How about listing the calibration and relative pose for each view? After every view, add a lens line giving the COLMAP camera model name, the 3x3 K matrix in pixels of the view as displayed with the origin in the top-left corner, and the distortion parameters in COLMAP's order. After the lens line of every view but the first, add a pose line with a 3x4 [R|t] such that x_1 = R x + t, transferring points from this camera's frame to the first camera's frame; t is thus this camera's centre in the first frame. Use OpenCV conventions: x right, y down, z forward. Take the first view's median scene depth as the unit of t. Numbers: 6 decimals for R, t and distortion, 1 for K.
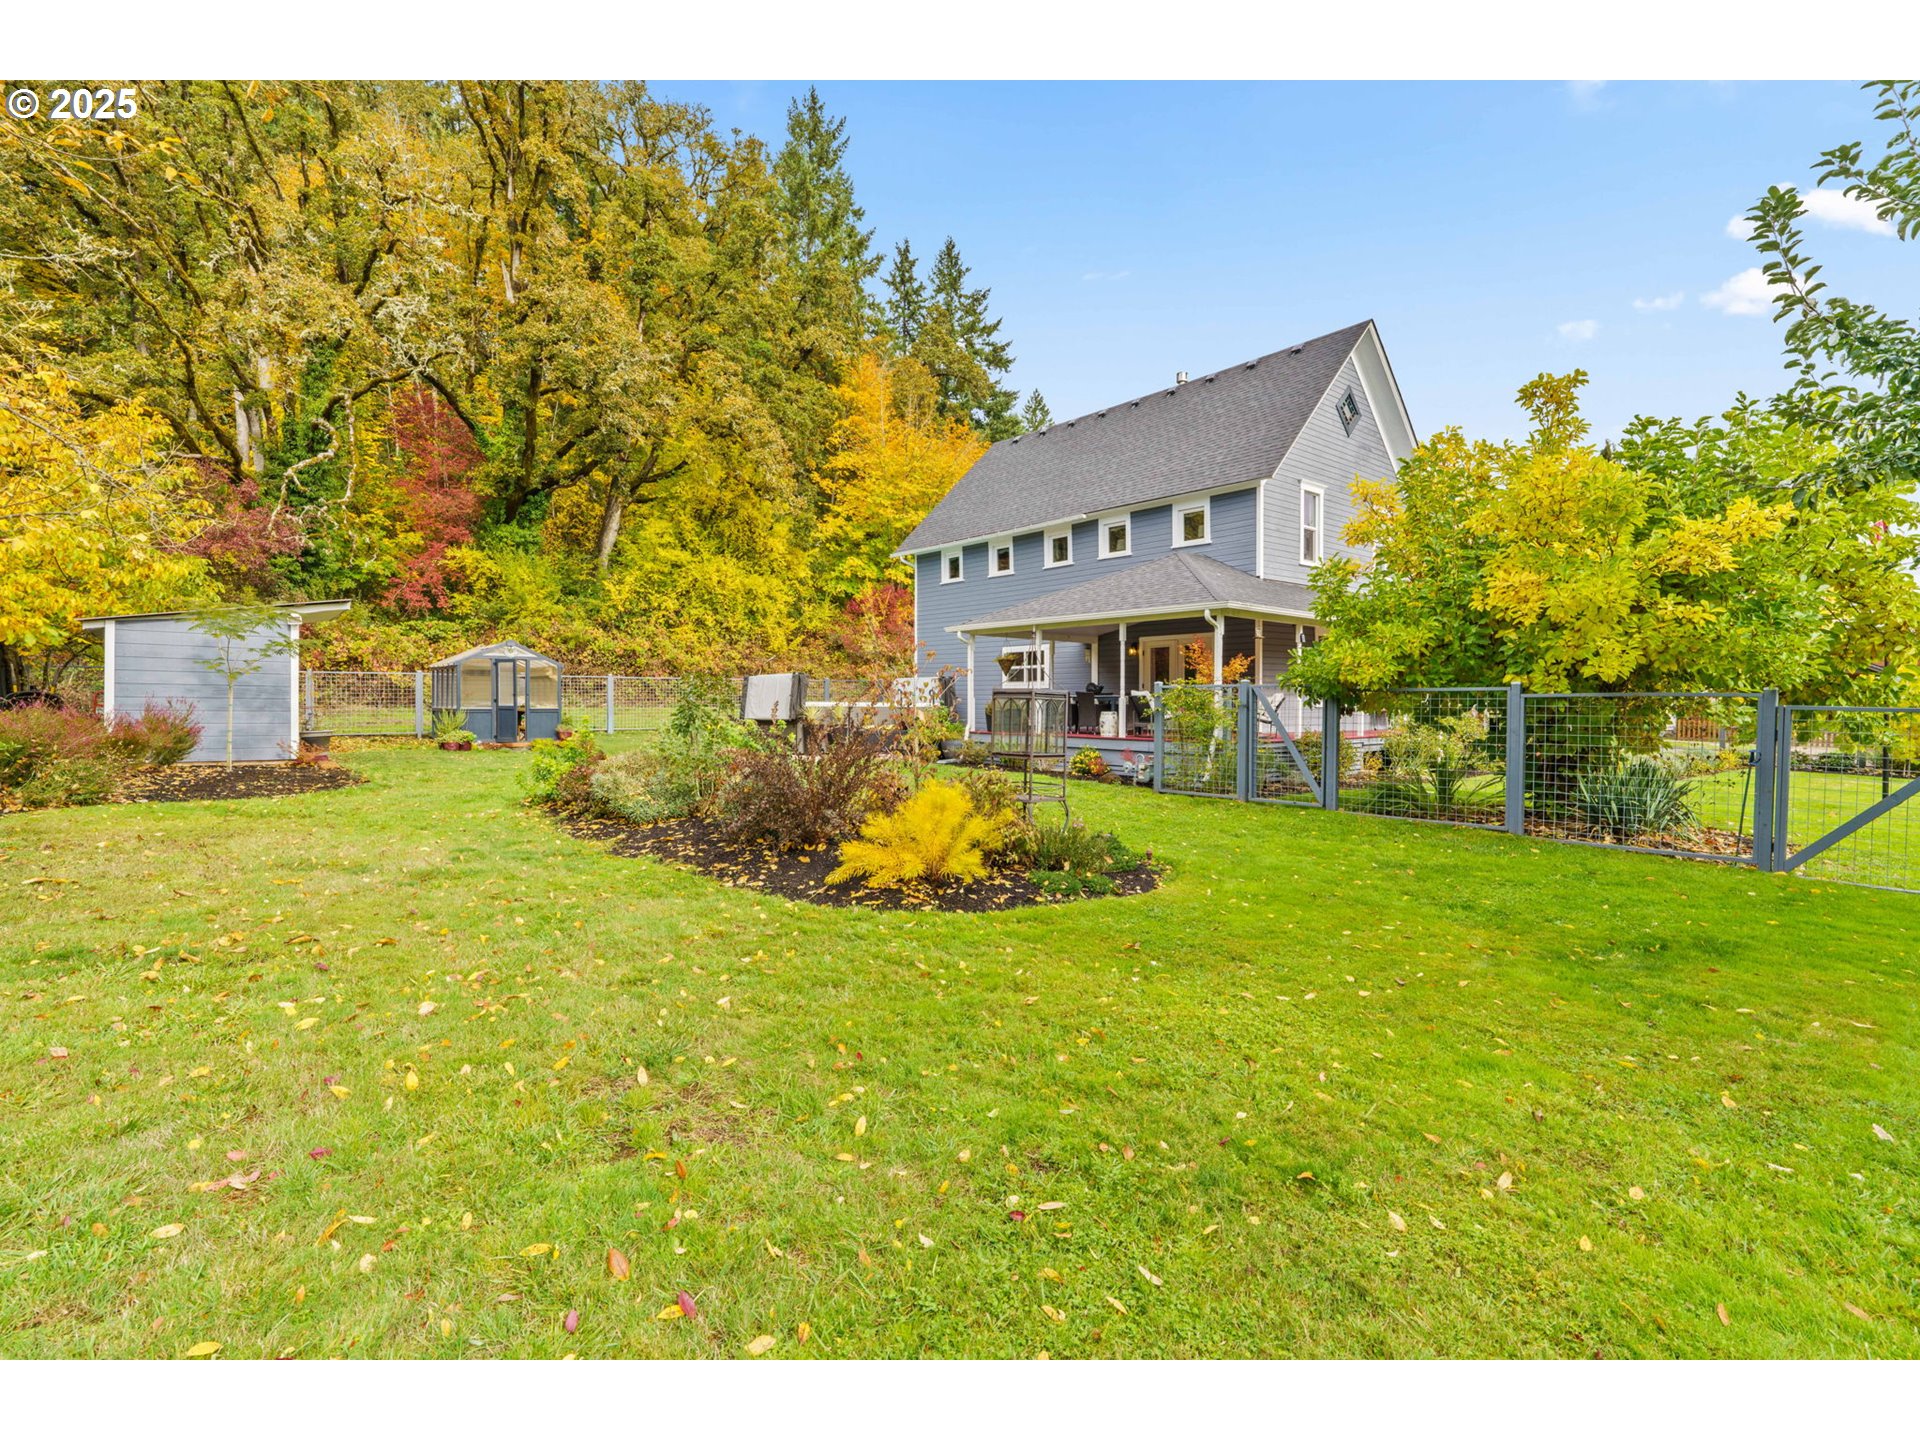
lens RADIAL K [[886.2, 0, 971.3], [0, 886.2, 727.5], [0, 0, 1]] dist [-0.015055, 0.000484]
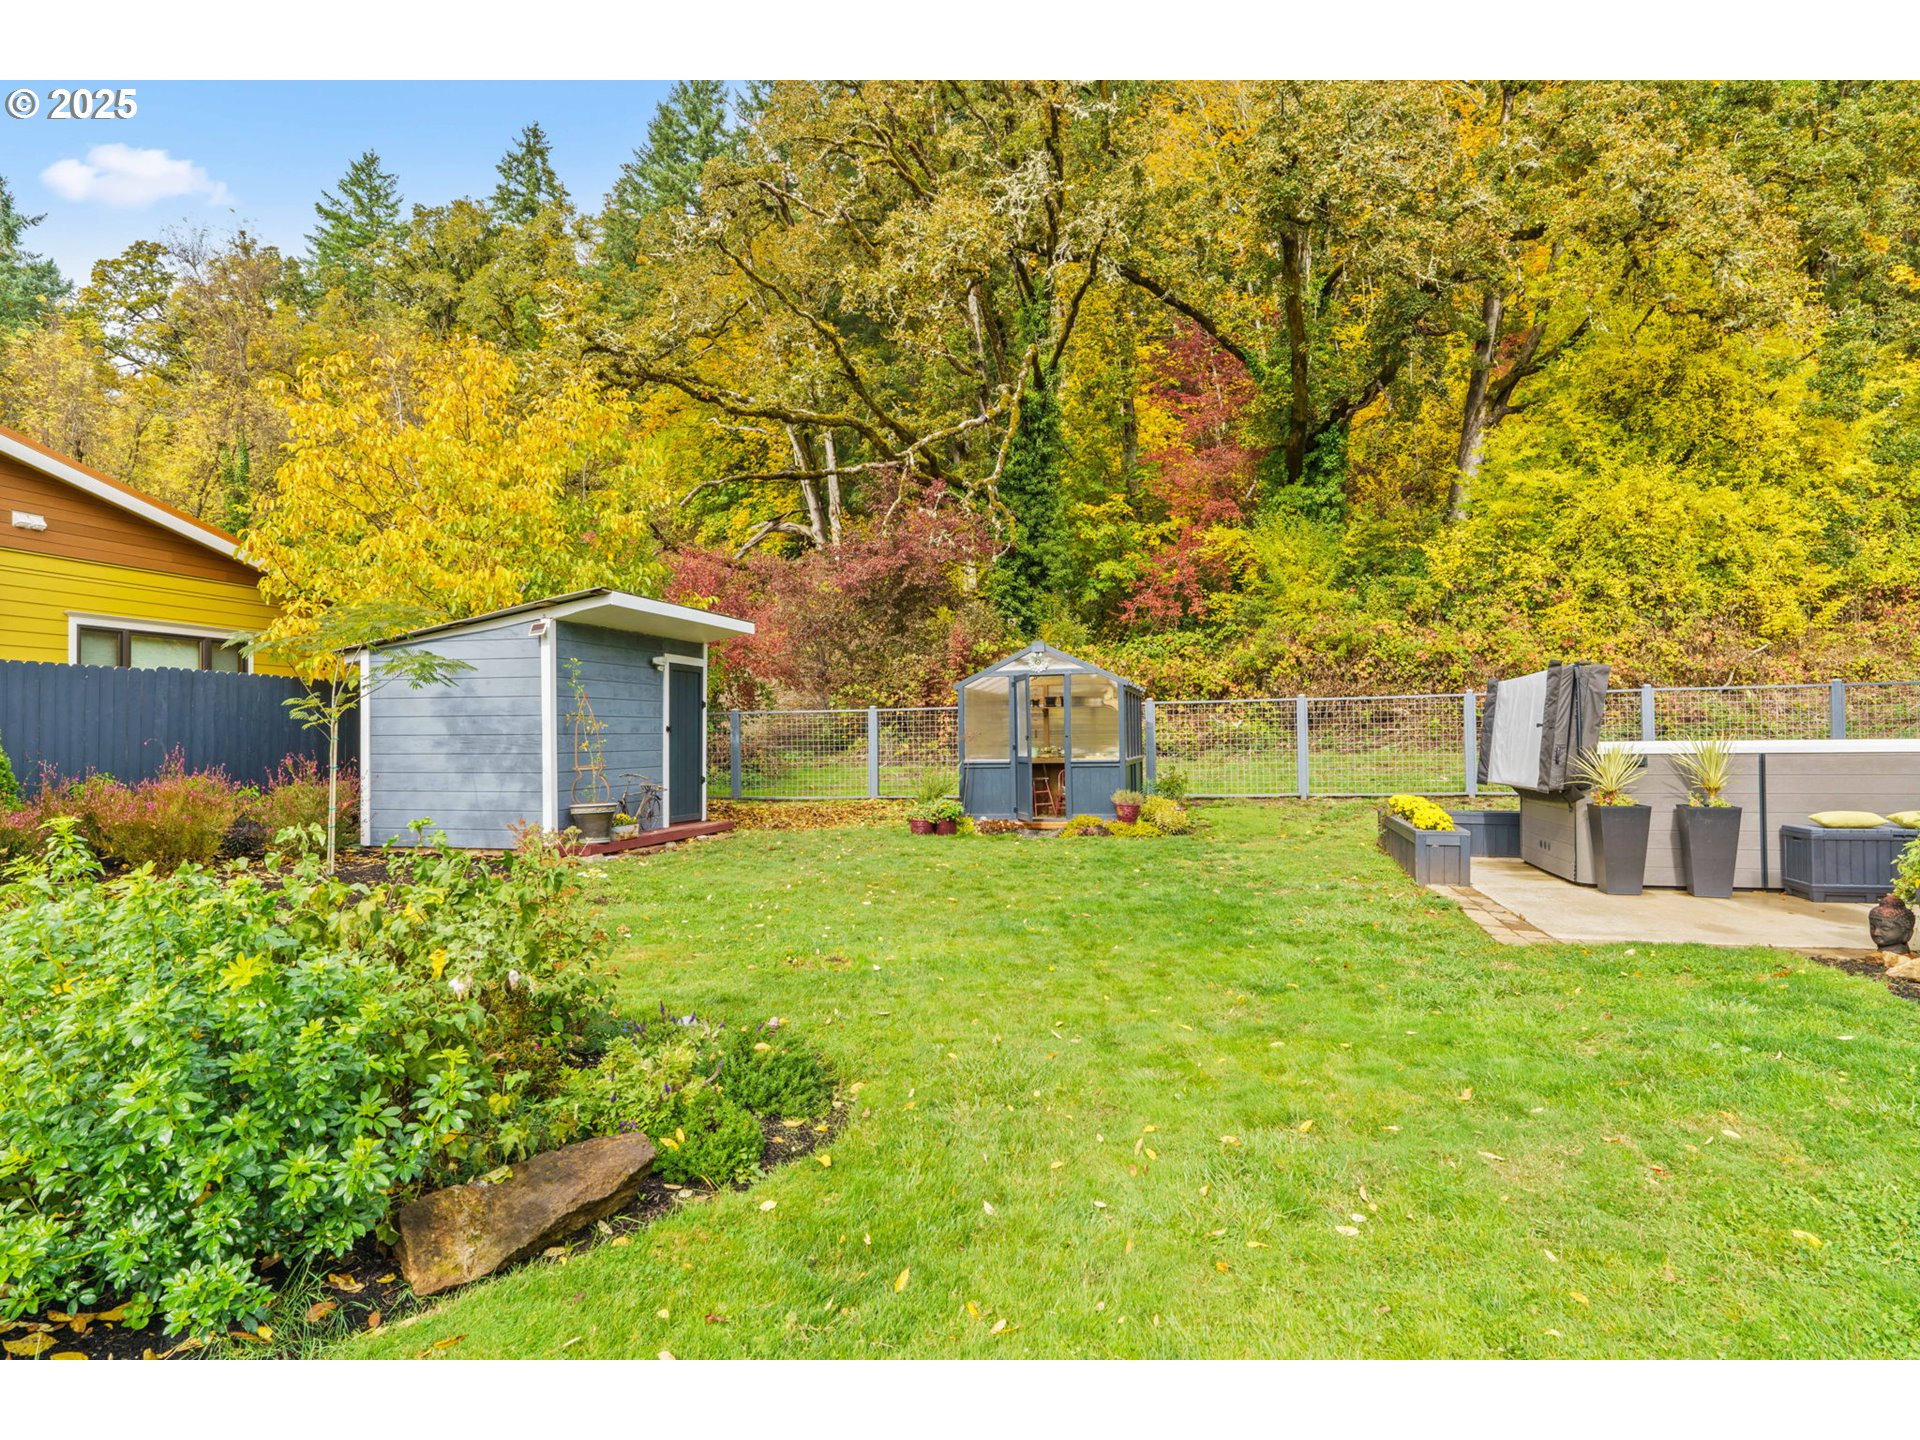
lens RADIAL K [[1091.6, 0, 958.9], [0, 1091.6, 723.8], [0, 0, 1]] dist [-0.007543, -0.001352]
pose [[0.566007, -0.025891, -0.823994, 0.020830], [-0.008687, 0.999264, -0.037366, -0.010682], [0.824355, 0.028307, 0.565365, 0.314206]]
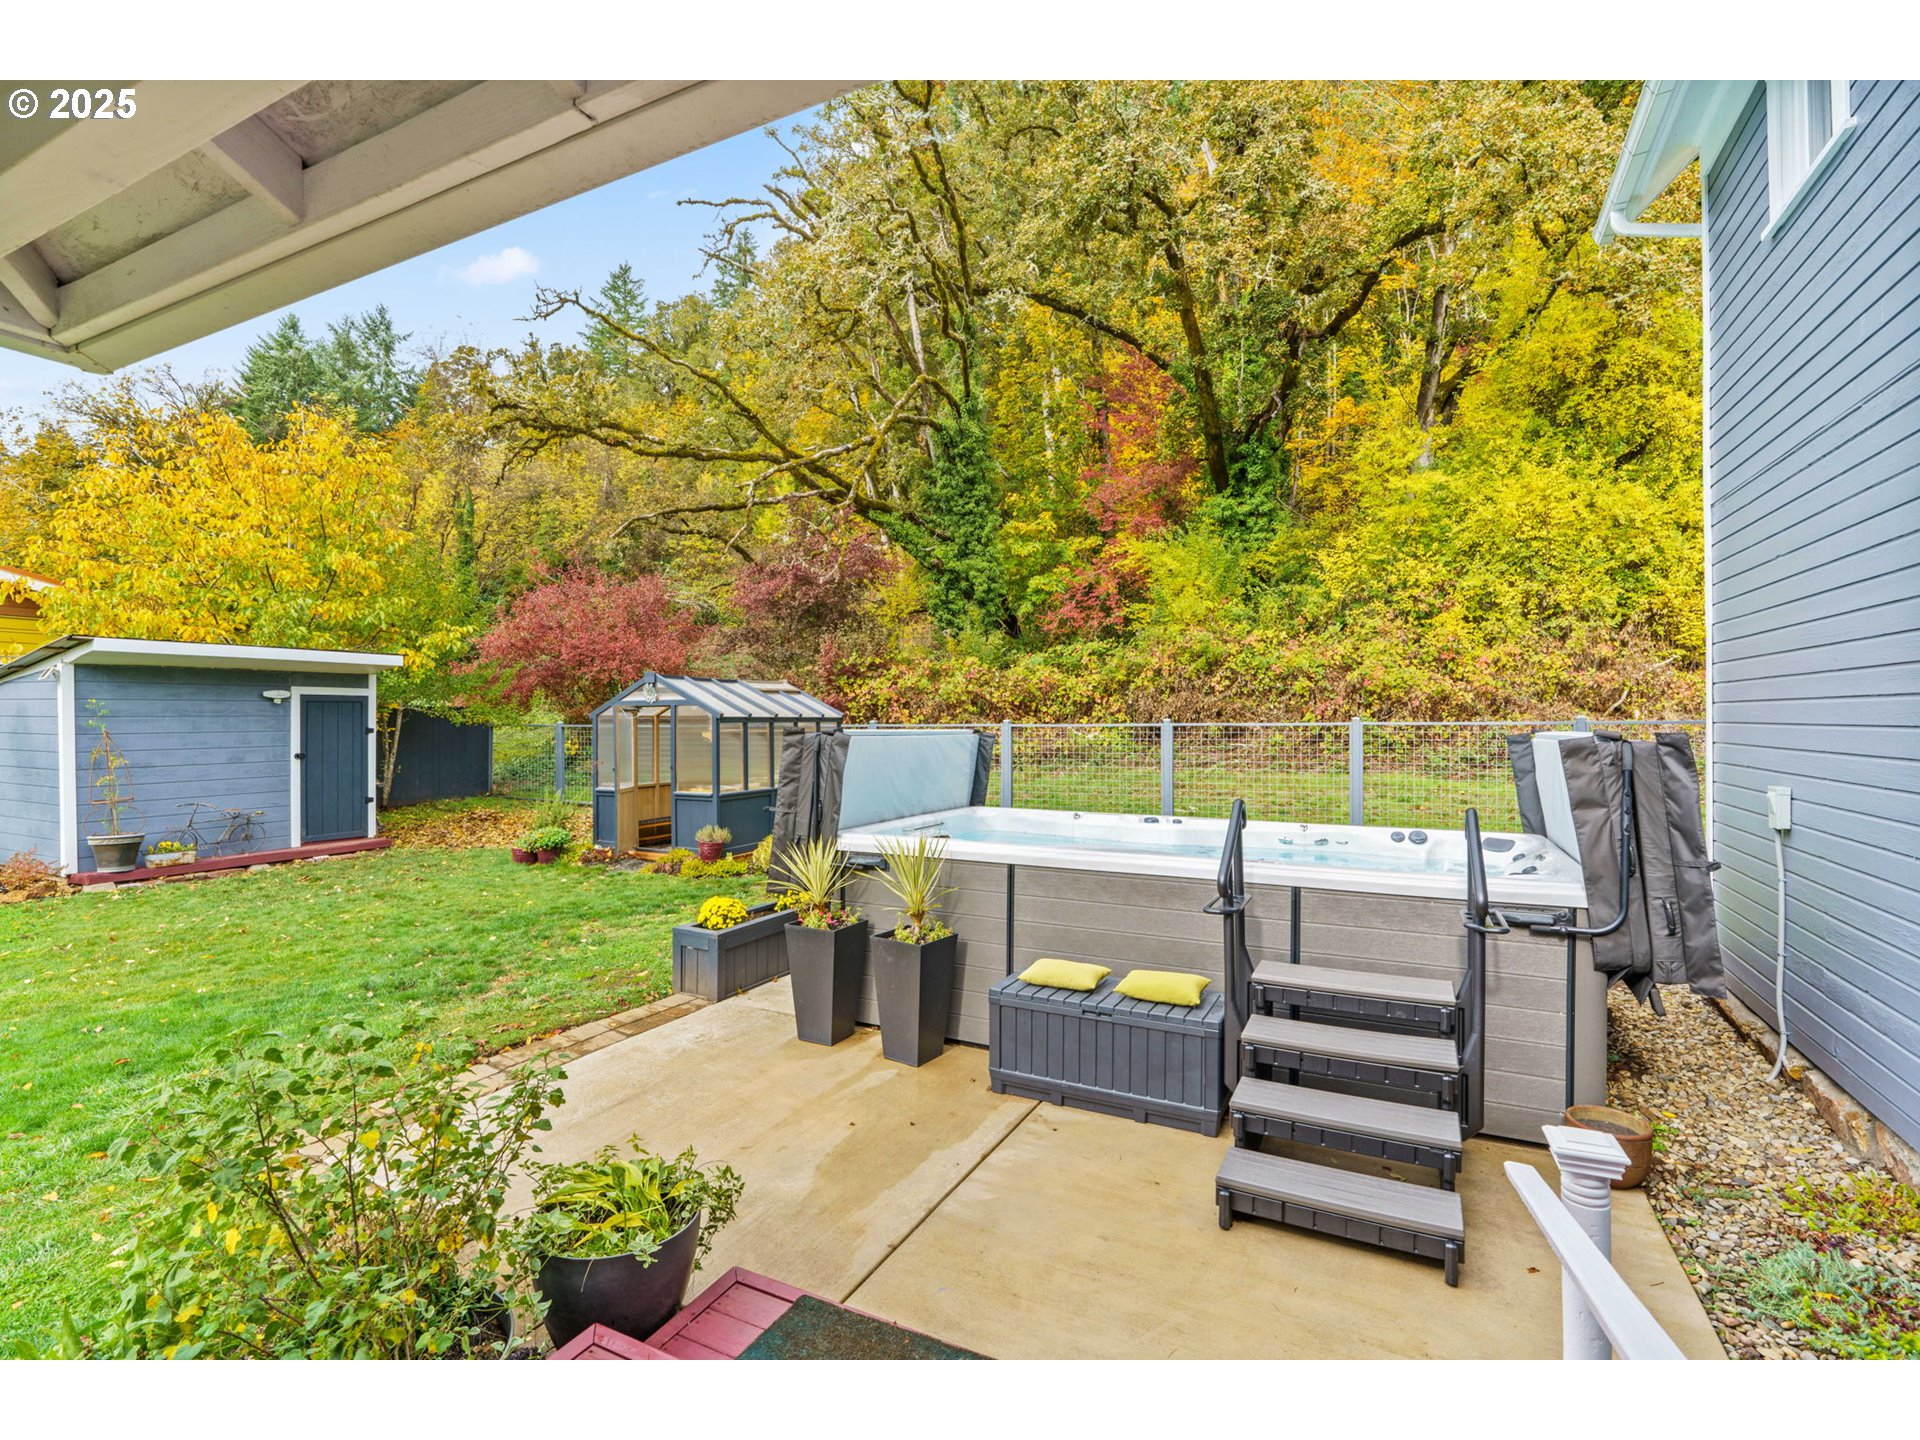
lens RADIAL K [[886.2, 0, 972.8], [0, 886.2, 721.7], [0, 0, 1]] dist [-0.015055, 0.000484]
pose [[0.376475, 0.001179, -0.926426, 0.053537], [-0.025510, 0.999633, -0.009094, -0.038989], [0.926075, 0.027057, 0.376367, 0.558739]]
